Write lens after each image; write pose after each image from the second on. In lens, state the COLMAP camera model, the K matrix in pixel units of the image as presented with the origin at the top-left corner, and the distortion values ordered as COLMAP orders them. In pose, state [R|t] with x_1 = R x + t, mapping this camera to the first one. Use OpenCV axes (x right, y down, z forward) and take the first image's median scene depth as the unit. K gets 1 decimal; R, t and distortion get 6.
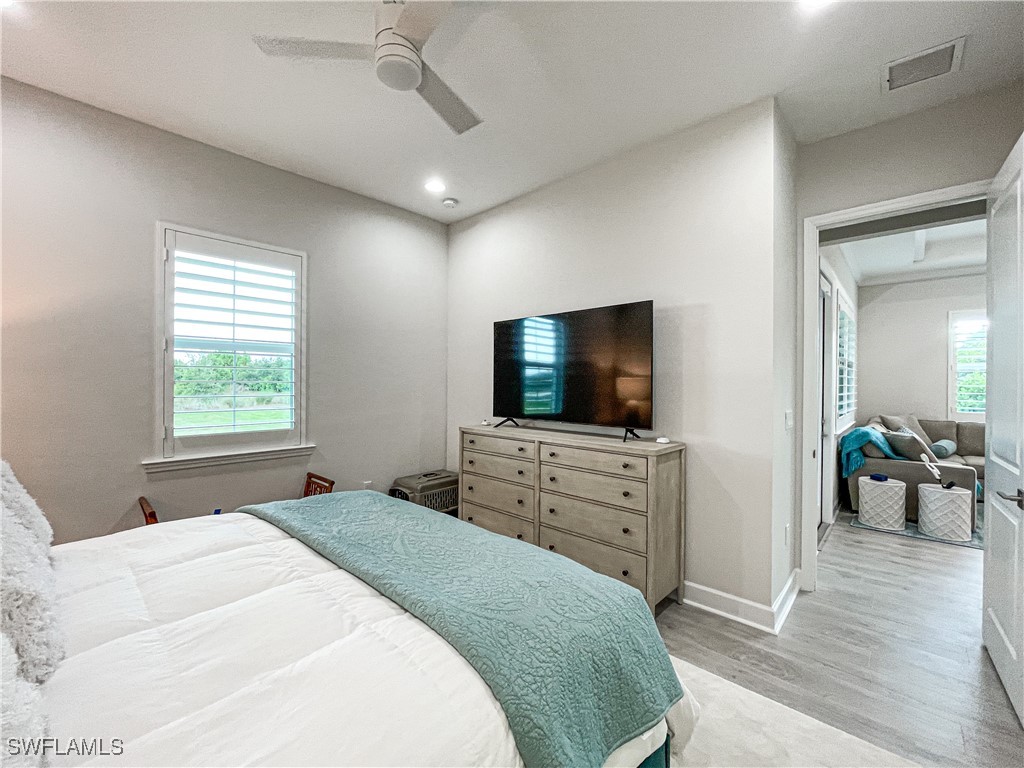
lens RADIAL K [[437.4, 0, 507.4], [0, 437.4, 384.2], [0, 0, 1]] dist [-0.005850, -0.000079]
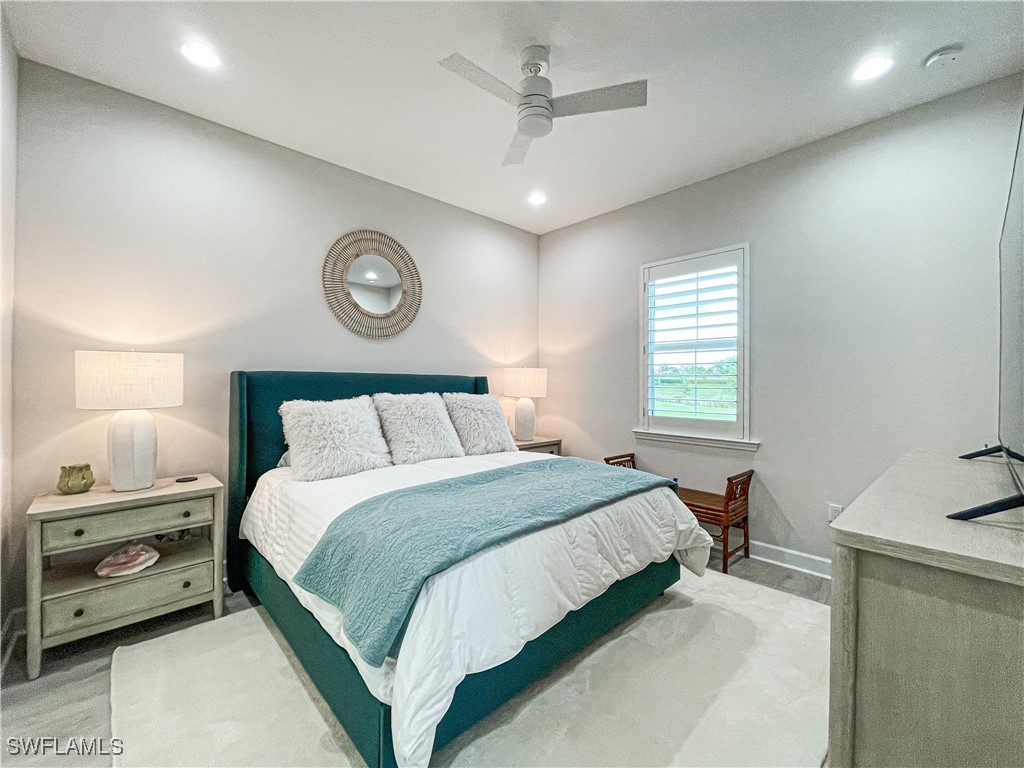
lens RADIAL K [[437.4, 0, 509.9], [0, 437.4, 378.8], [0, 0, 1]] dist [-0.005850, -0.000079]
pose [[-0.060076, 0.001989, -0.998192, 0.562146], [0.000945, 0.999998, 0.001936, 0.000164], [0.998193, -0.000827, -0.060078, 0.544687]]
